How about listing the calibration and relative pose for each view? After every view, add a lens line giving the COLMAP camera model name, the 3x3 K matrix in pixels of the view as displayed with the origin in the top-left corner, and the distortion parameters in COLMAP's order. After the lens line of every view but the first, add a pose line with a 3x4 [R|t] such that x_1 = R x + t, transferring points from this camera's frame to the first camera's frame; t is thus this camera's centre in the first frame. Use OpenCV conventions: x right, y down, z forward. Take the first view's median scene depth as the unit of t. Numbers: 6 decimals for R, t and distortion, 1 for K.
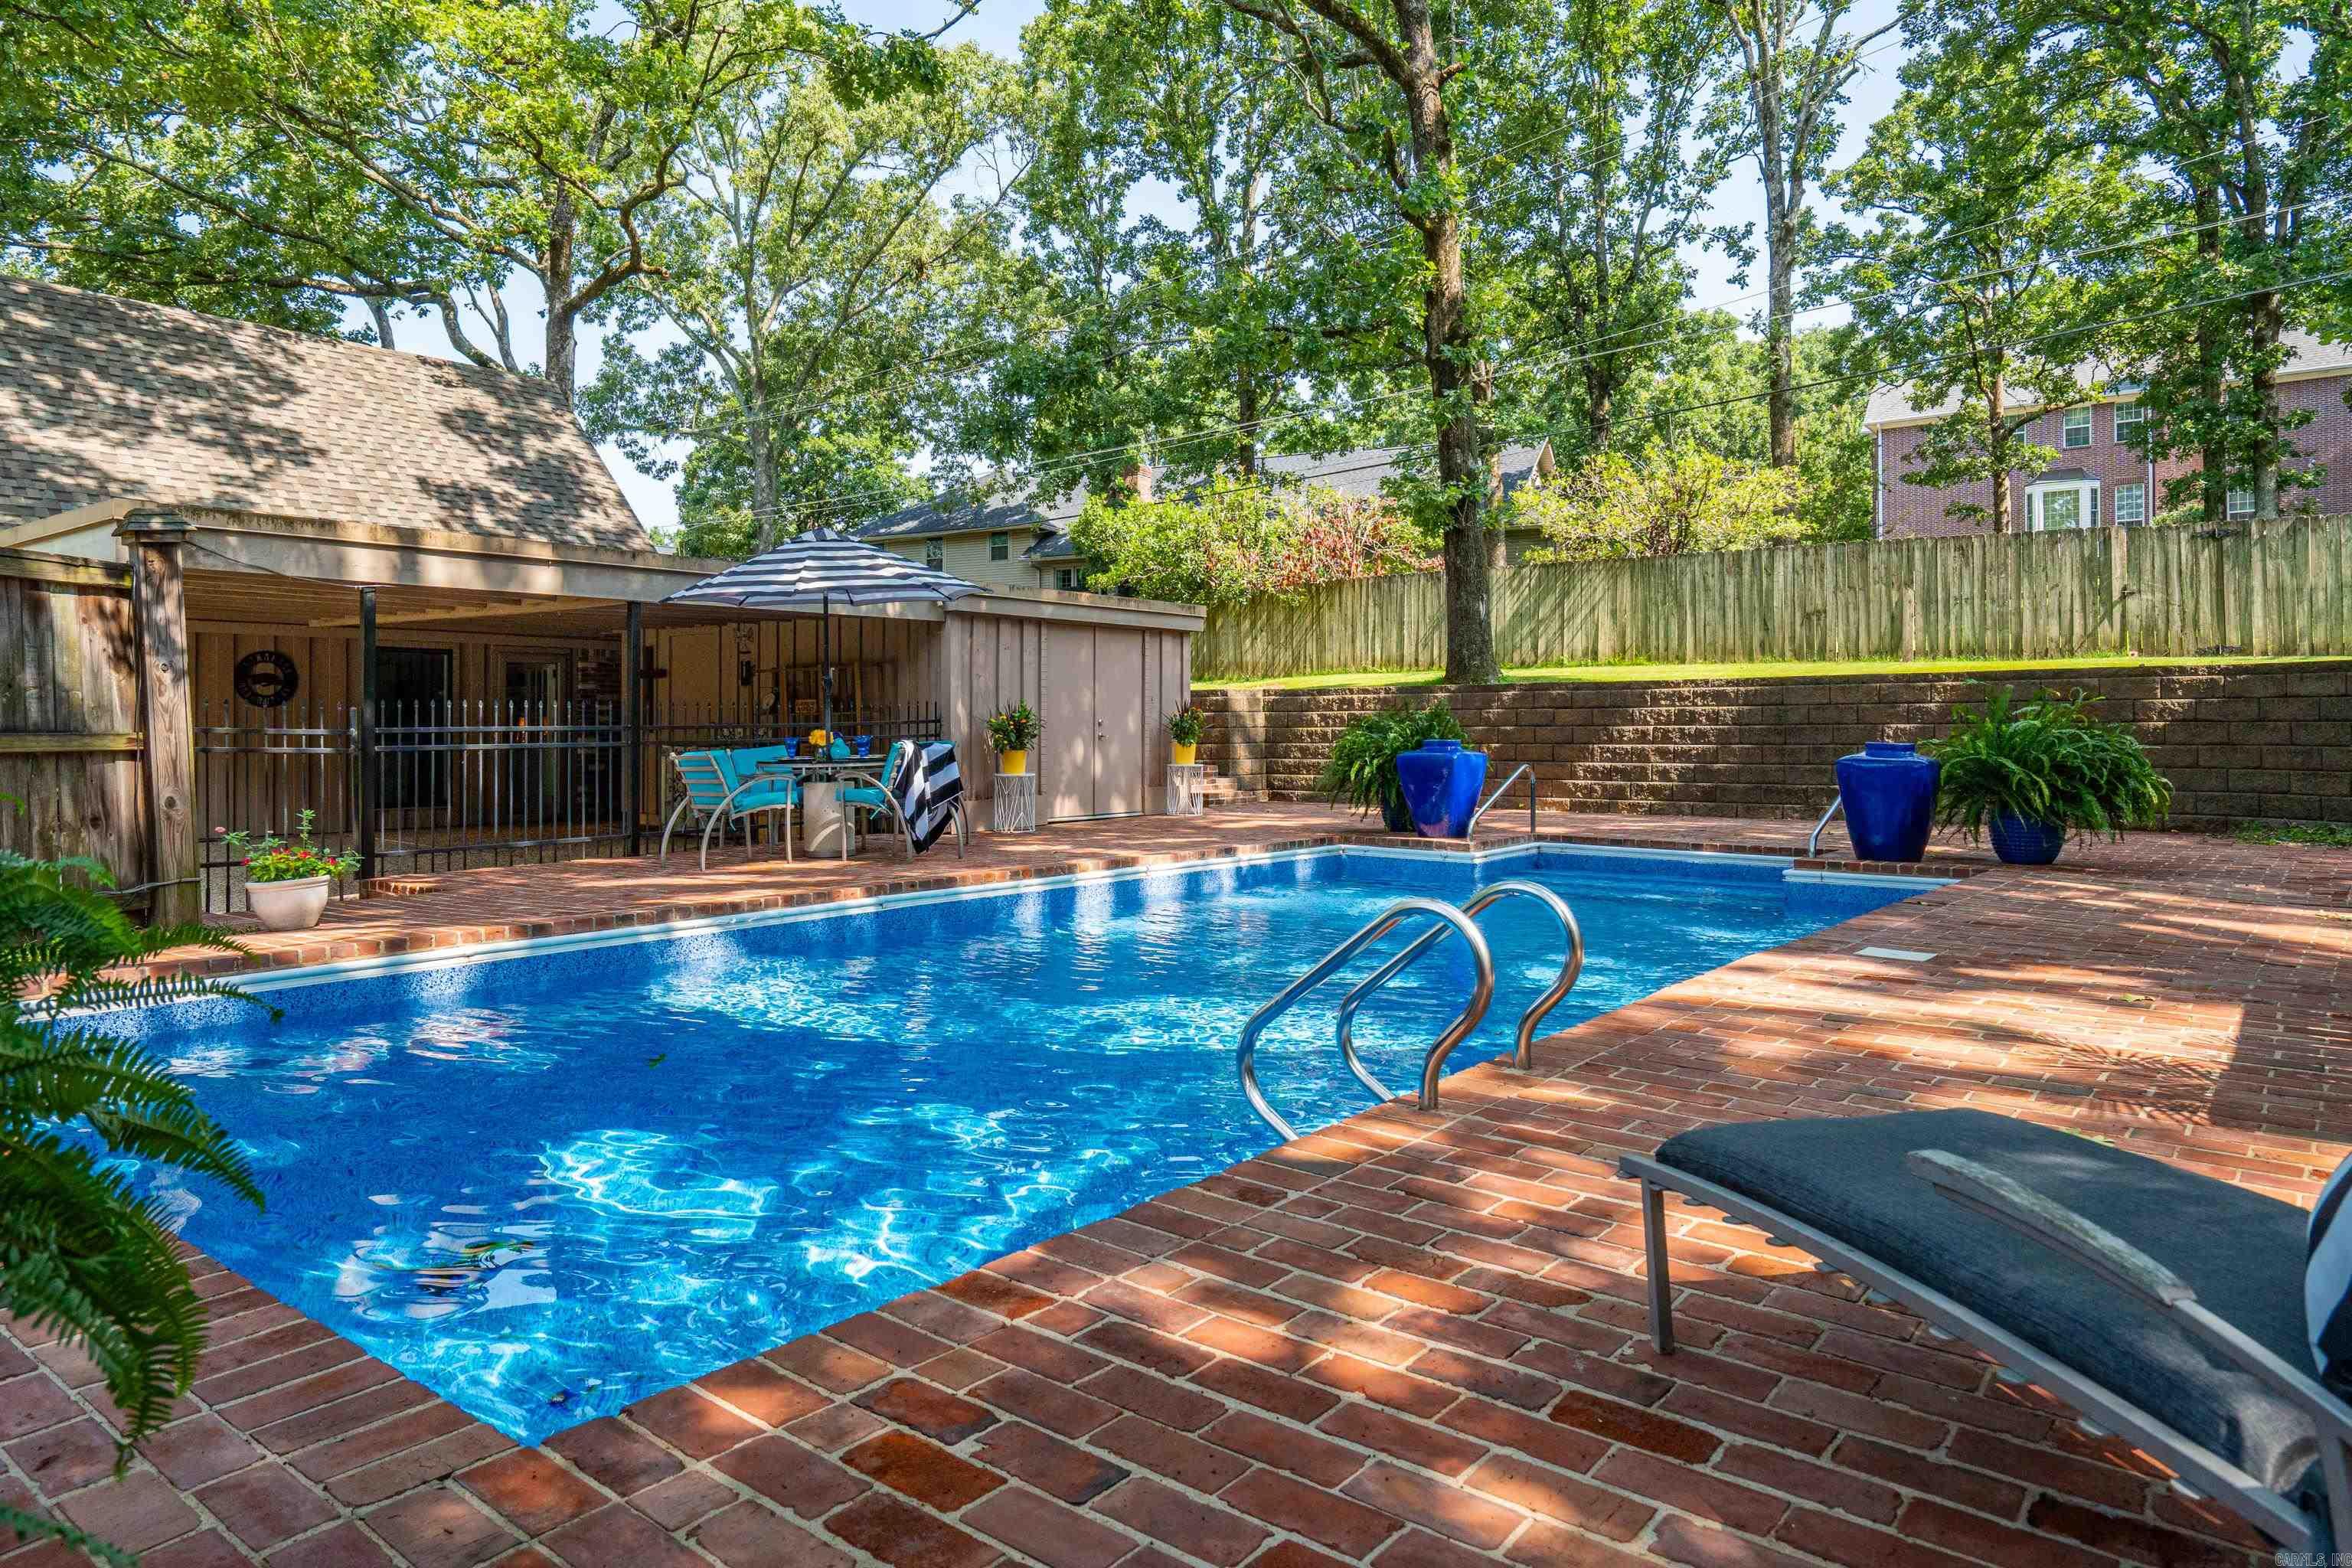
lens RADIAL K [[1451.5, 0, 1183.0], [0, 1451.5, 707.6], [0, 0, 1]] dist [0.010240, 0.005379]
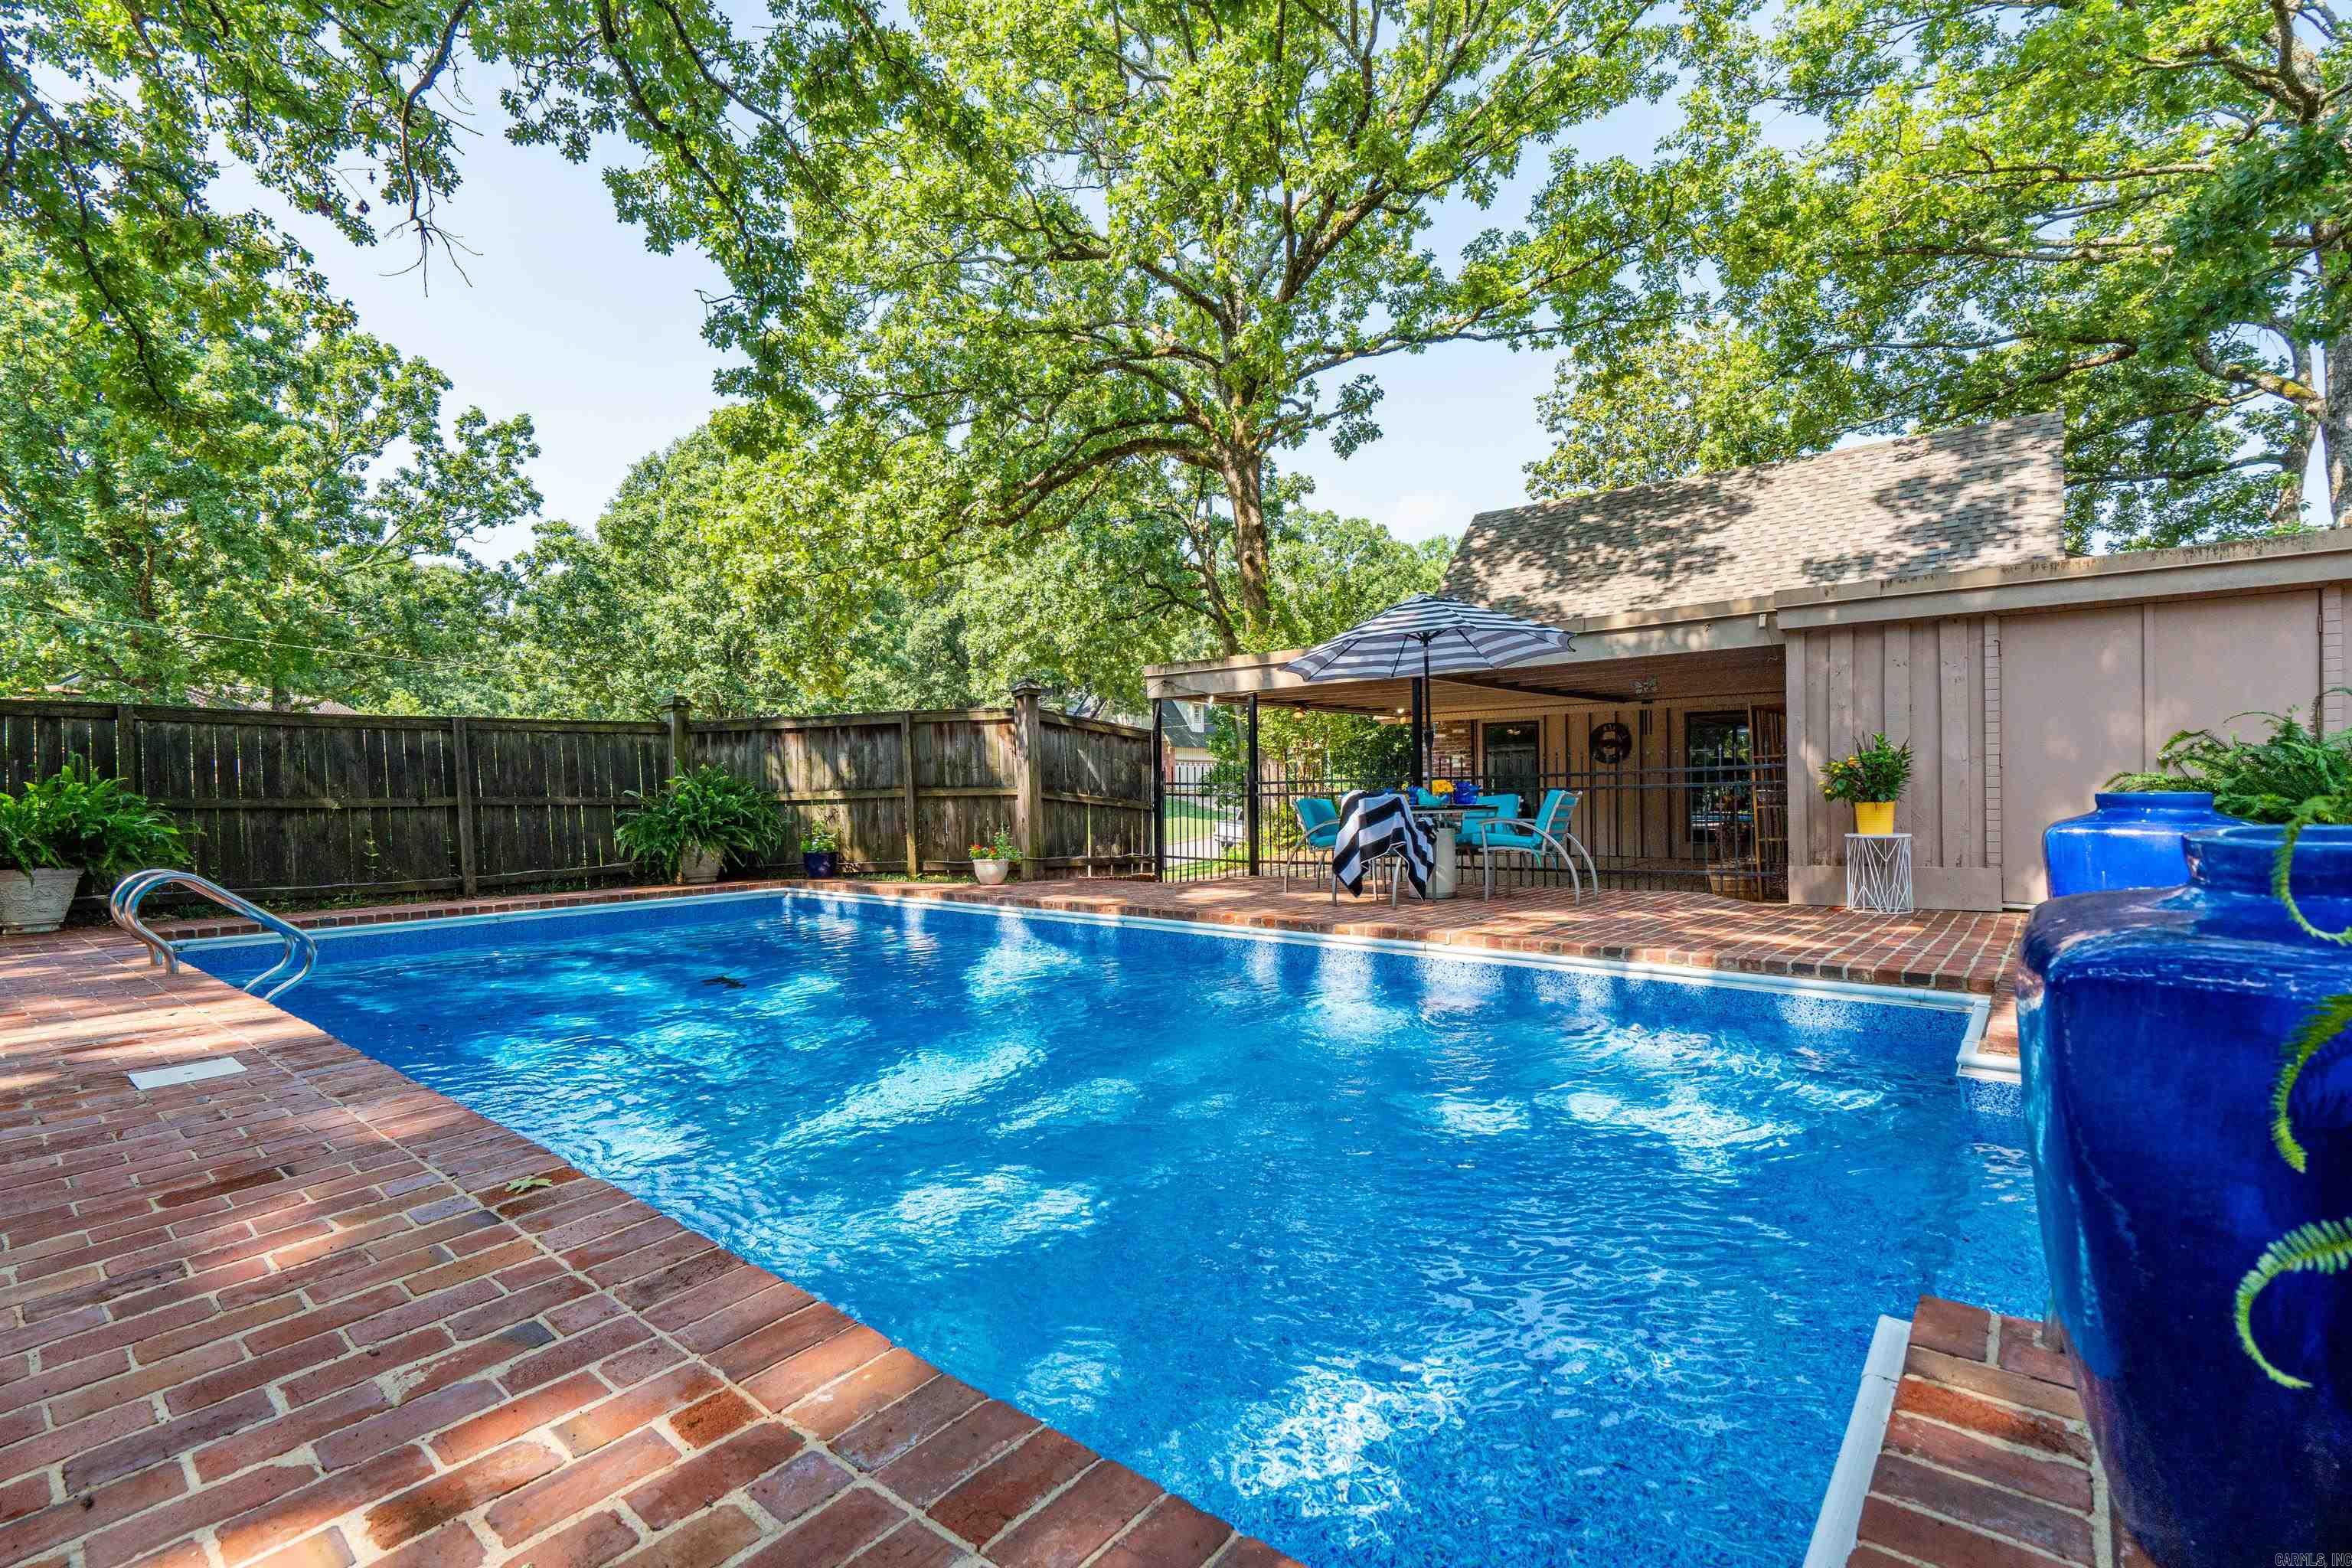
lens RADIAL K [[1059.1, 0, 1131.7], [0, 1059.1, 798.4], [0, 0, 1]] dist [0.000661, -0.001493]
pose [[-0.022633, 0.011553, -0.999677, 0.294024], [0.026230, 0.999596, 0.010958, 0.007763], [0.999400, -0.025973, -0.022927, 0.429218]]
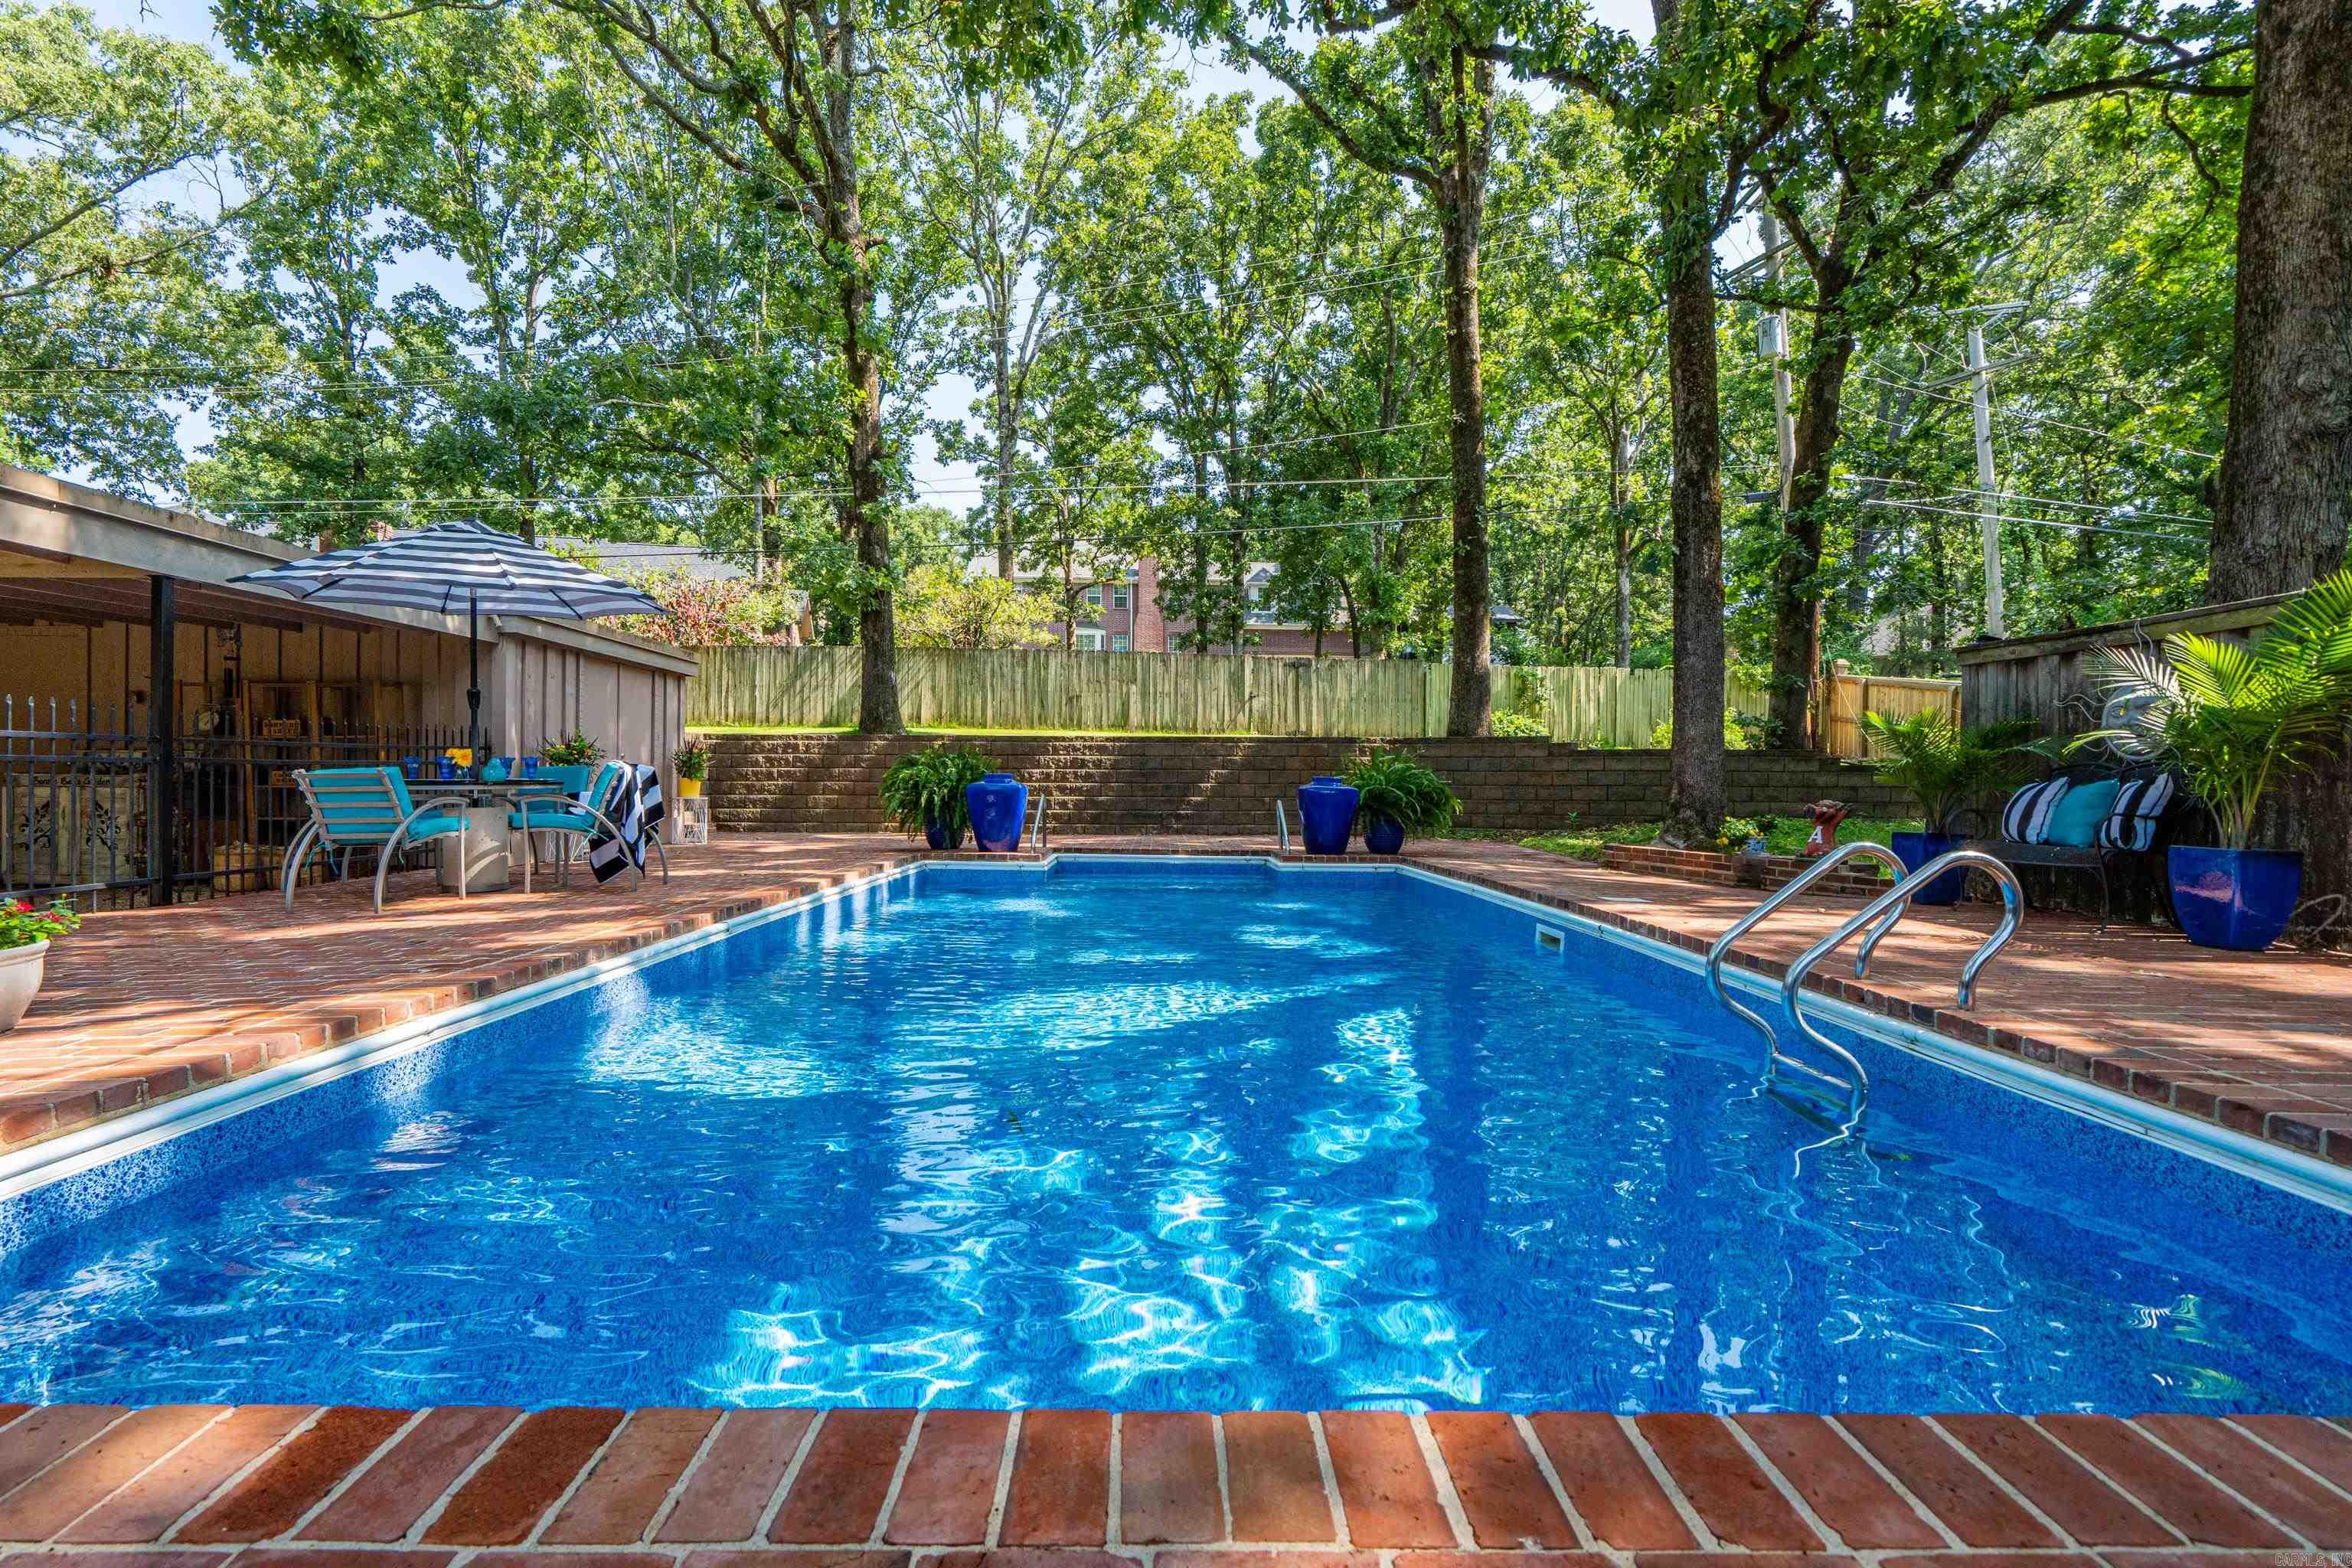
lens RADIAL K [[1059.1, 0, 1151.4], [0, 1059.1, 788.9], [0, 0, 1]] dist [0.000661, -0.001493]
pose [[0.778797, 0.006994, 0.627237, -0.176393], [-0.018382, 0.999763, 0.011675, 0.013532], [-0.627006, -0.020622, 0.778741, 0.126934]]
